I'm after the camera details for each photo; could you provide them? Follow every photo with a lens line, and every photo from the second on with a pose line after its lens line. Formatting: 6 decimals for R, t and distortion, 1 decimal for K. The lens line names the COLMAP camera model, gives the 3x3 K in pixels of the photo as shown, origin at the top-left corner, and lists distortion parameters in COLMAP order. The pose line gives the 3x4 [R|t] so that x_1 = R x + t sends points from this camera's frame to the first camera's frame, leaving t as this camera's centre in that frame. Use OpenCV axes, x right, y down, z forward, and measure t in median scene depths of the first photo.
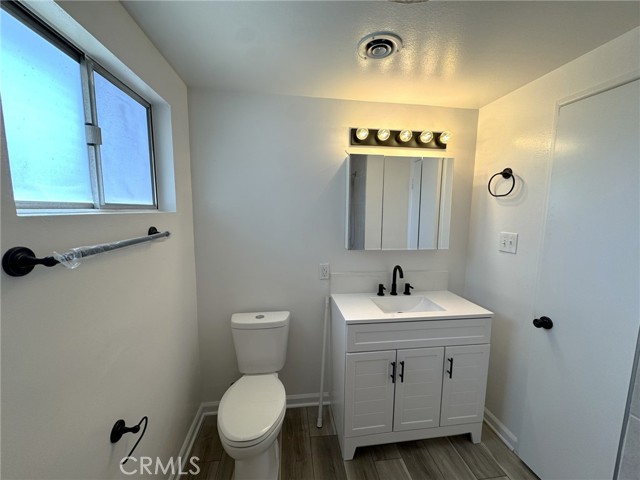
lens RADIAL K [[256.0, 0, 319.9], [0, 256.0, 239.5], [0, 0, 1]] dist [-0.001850, 0.000192]
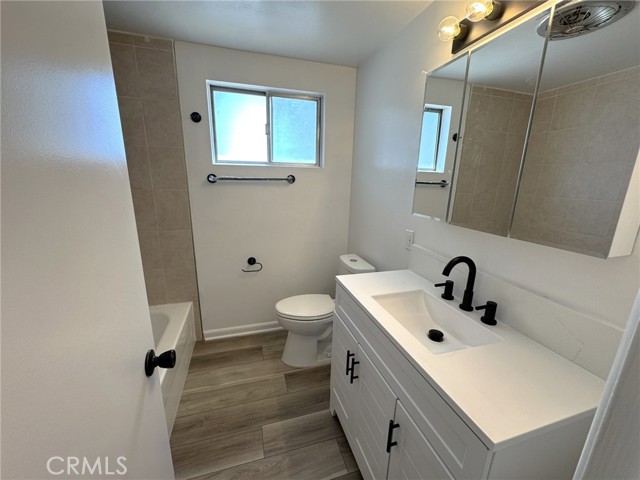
lens RADIAL K [[256.0, 0, 319.7], [0, 256.0, 241.0], [0, 0, 1]] dist [-0.001850, 0.000192]
pose [[0.152644, 0.228336, -0.961542, 0.831559], [-0.142907, 0.967817, 0.207140, 0.000937], [0.977894, 0.105793, 0.180362, 0.636472]]
